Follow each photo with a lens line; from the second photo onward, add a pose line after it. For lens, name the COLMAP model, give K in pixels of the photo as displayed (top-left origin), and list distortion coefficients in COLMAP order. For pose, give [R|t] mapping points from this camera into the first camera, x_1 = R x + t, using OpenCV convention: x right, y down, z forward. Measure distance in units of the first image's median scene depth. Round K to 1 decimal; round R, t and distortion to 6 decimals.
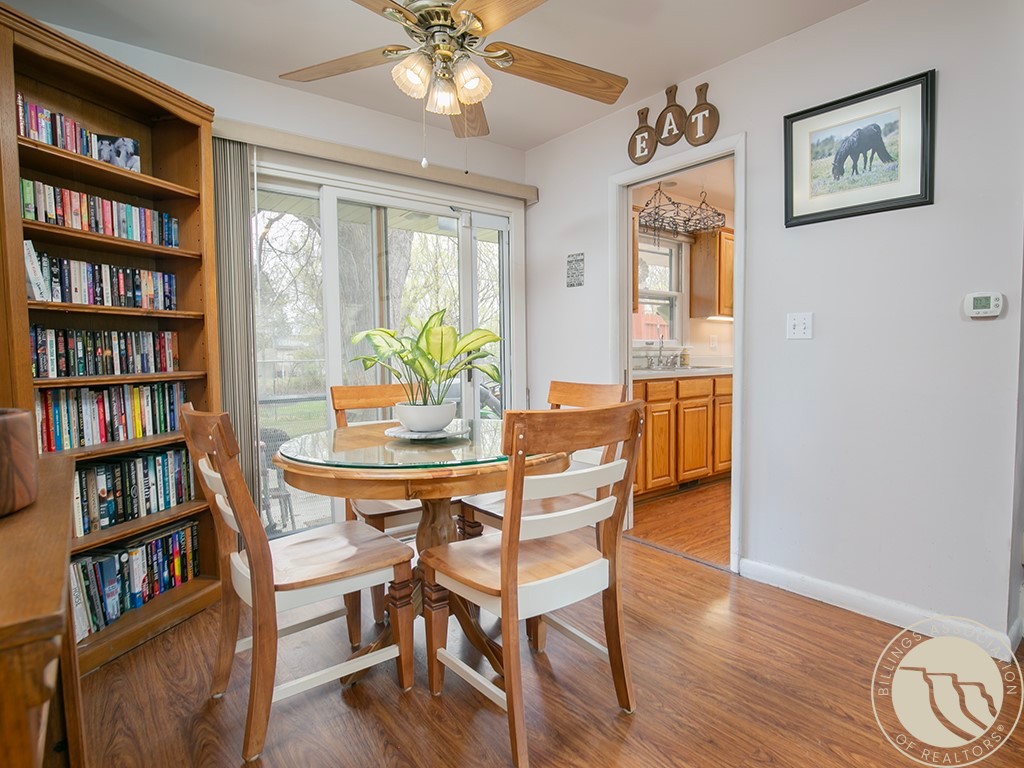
lens RADIAL K [[548.4, 0, 535.1], [0, 548.4, 387.9], [0, 0, 1]] dist [-0.022092, 0.001286]
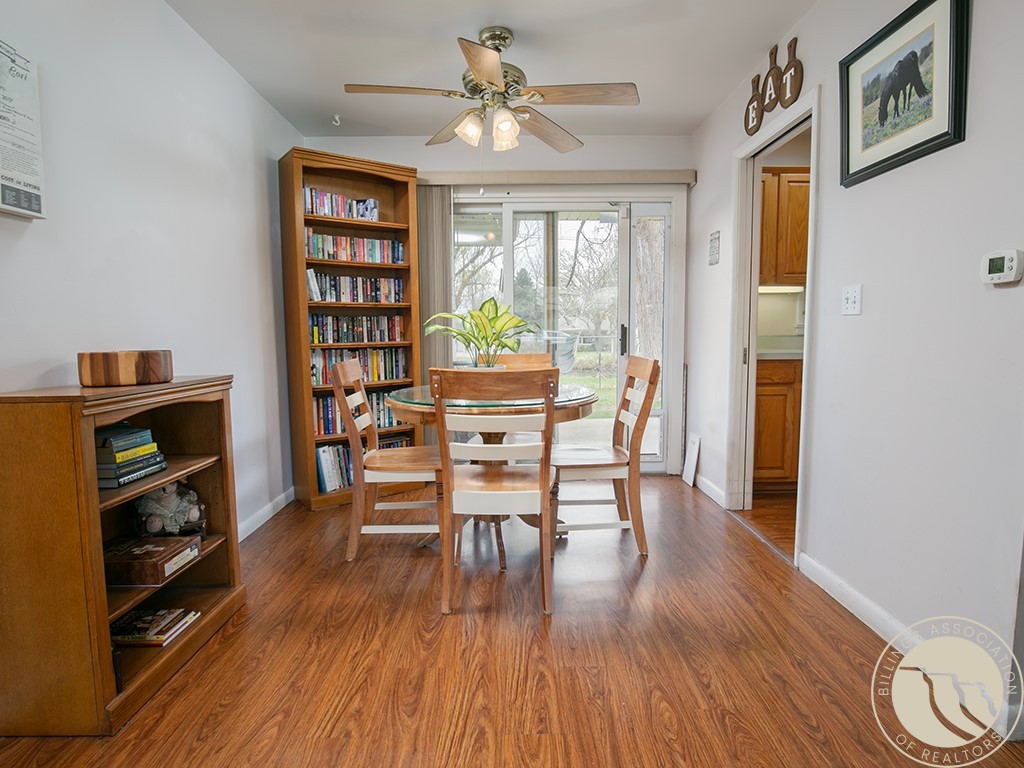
lens RADIAL K [[548.4, 0, 535.1], [0, 548.4, 387.9], [0, 0, 1]] dist [-0.022092, 0.001286]
pose [[0.780808, 0.067493, -0.621114, 0.687992], [-0.041834, 0.997565, 0.055810, -0.000148], [0.623368, -0.017594, 0.781730, -0.004088]]
